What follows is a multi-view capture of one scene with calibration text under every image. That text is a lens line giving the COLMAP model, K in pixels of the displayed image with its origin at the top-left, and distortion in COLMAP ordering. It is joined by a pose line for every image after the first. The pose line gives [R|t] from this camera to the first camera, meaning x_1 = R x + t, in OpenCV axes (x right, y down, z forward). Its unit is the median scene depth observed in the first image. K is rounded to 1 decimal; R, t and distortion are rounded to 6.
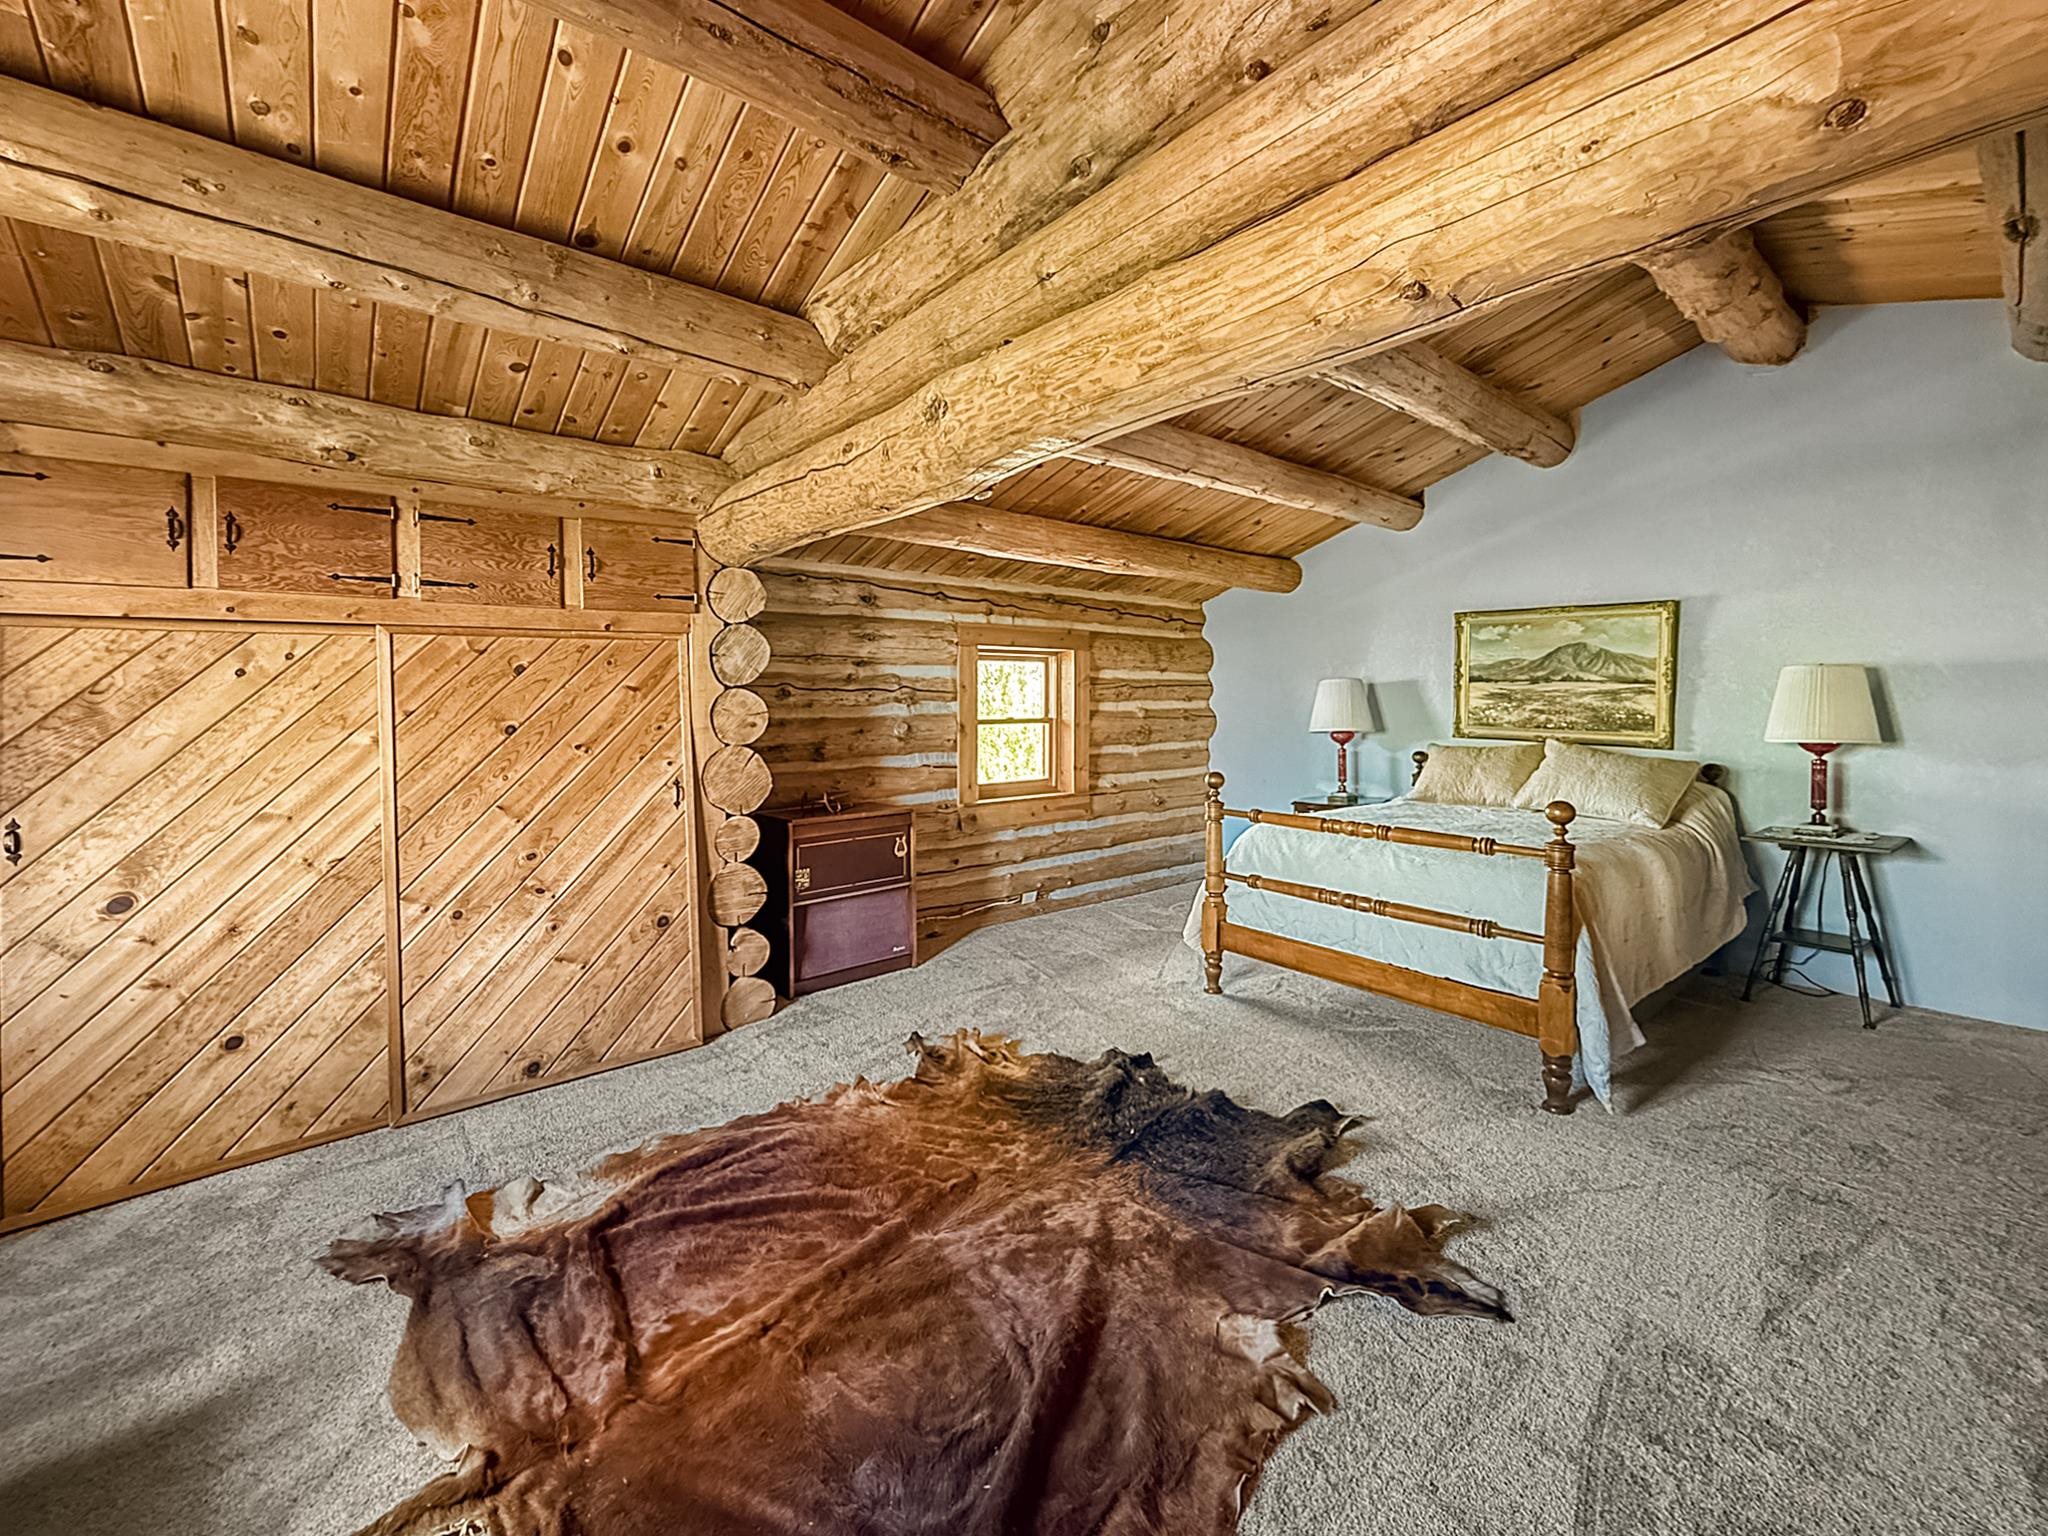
lens RADIAL K [[849.6, 0, 1025.4], [0, 849.6, 700.5], [0, 0, 1]] dist [0.001246, 0.000144]
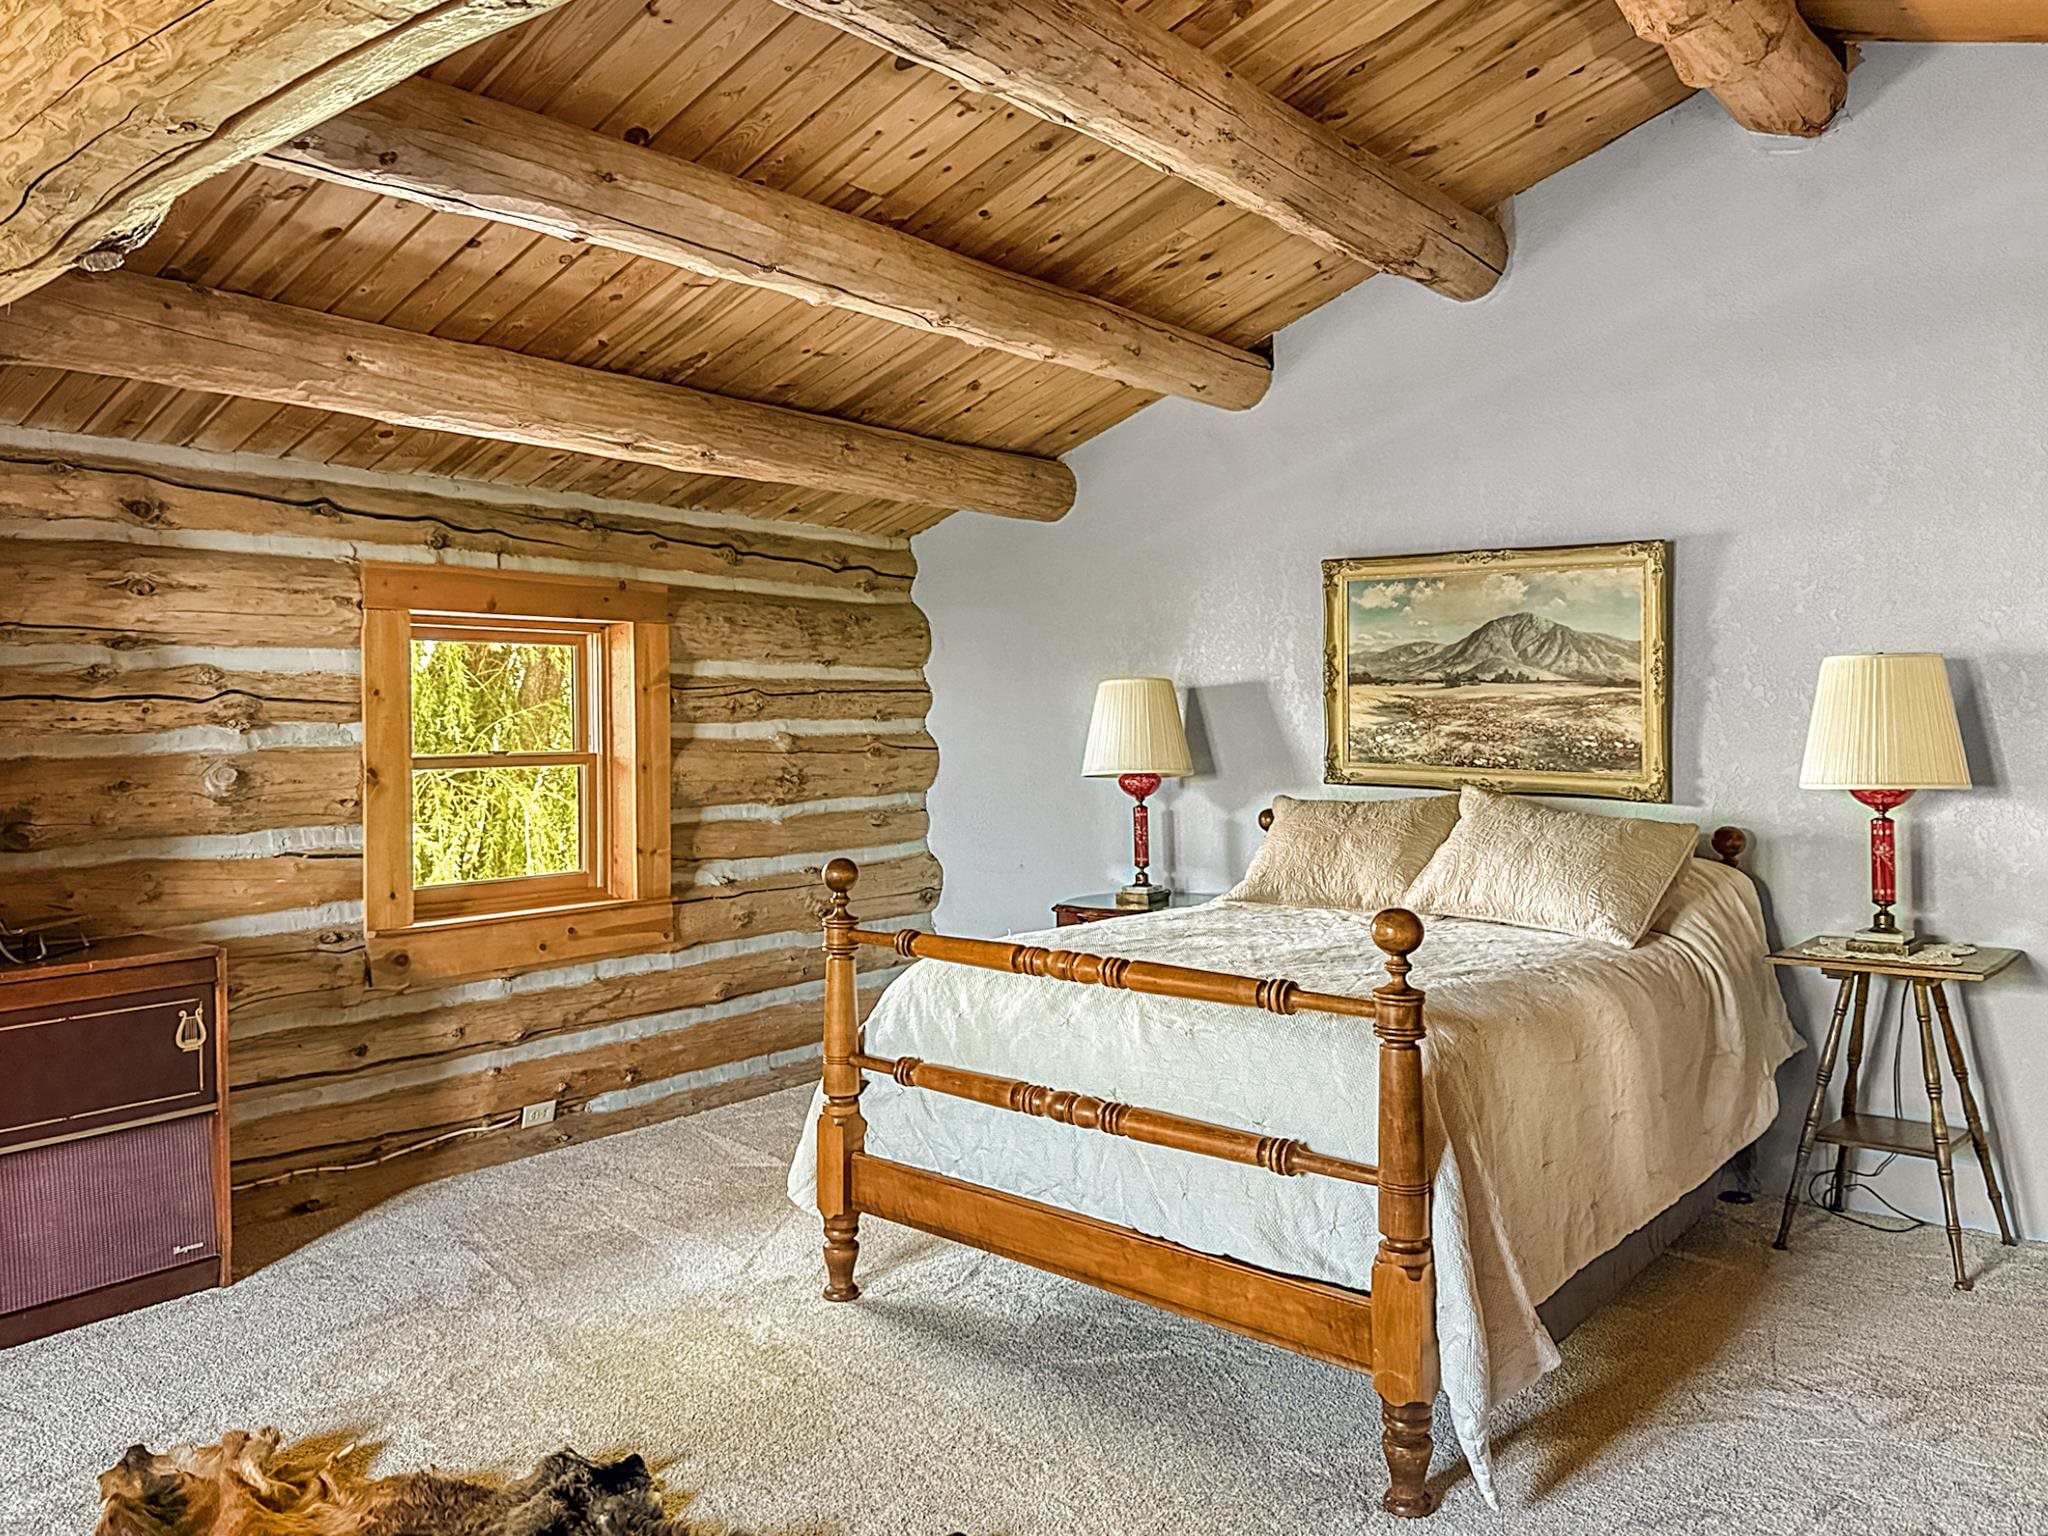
lens RADIAL K [[1524.8, 0, 992.0], [0, 1524.8, 669.6], [0, 0, 1]] dist [0.046656, -0.056322]
pose [[0.984073, 0.002701, 0.177742, 0.132755], [0.003040, 0.999483, -0.032018, 0.000351], [-0.177736, 0.032049, 0.983556, 0.068686]]
